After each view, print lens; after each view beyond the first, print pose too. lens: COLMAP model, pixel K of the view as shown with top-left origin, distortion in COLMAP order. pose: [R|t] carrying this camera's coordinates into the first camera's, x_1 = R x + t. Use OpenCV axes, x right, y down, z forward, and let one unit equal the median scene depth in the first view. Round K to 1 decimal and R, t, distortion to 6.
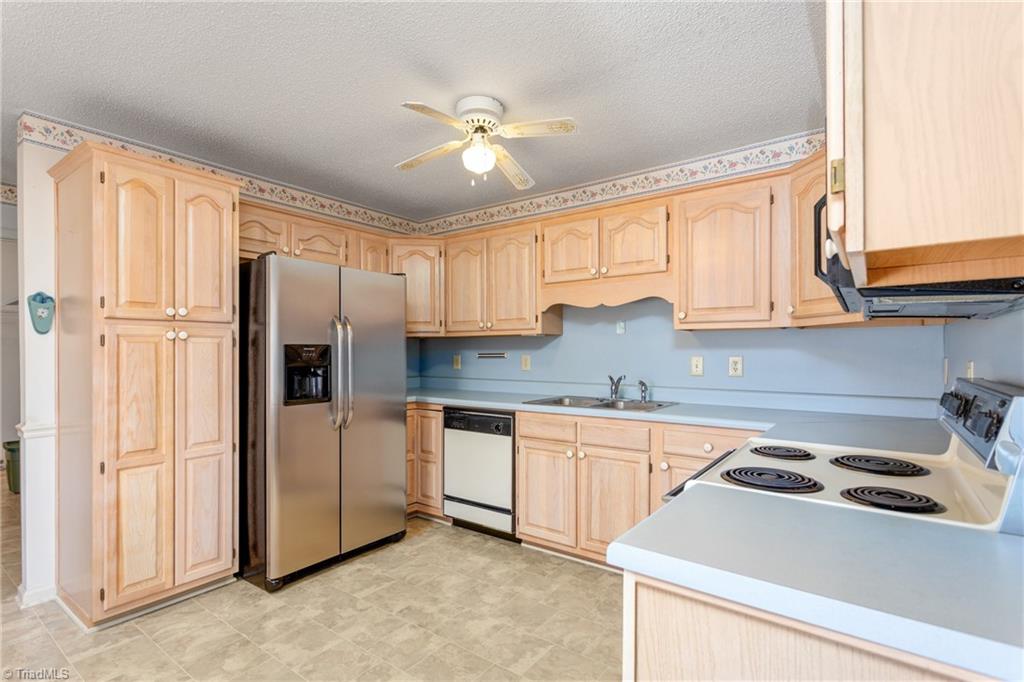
lens RADIAL K [[488.3, 0, 512.3], [0, 488.3, 348.0], [0, 0, 1]] dist [-0.000029, 0.001101]
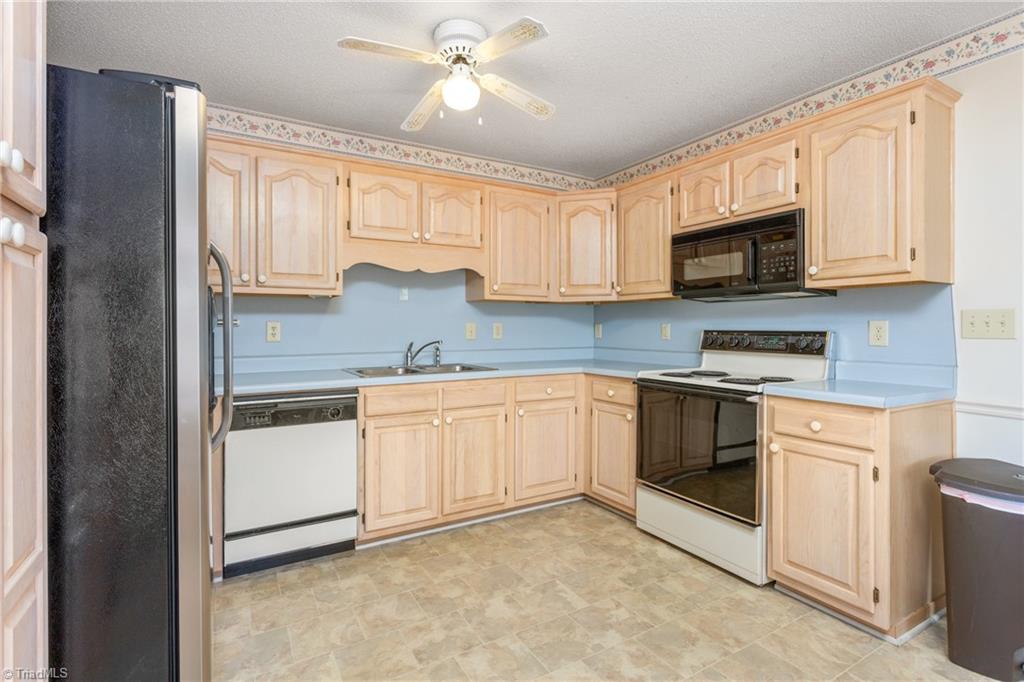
lens RADIAL K [[488.3, 0, 504.8], [0, 488.3, 327.3], [0, 0, 1]] dist [-0.000029, 0.001101]
pose [[0.403607, 0.002826, 0.914928, -0.669485], [-0.004021, 0.999991, -0.001314, 0.028186], [-0.914923, -0.003149, 0.403615, 0.458547]]
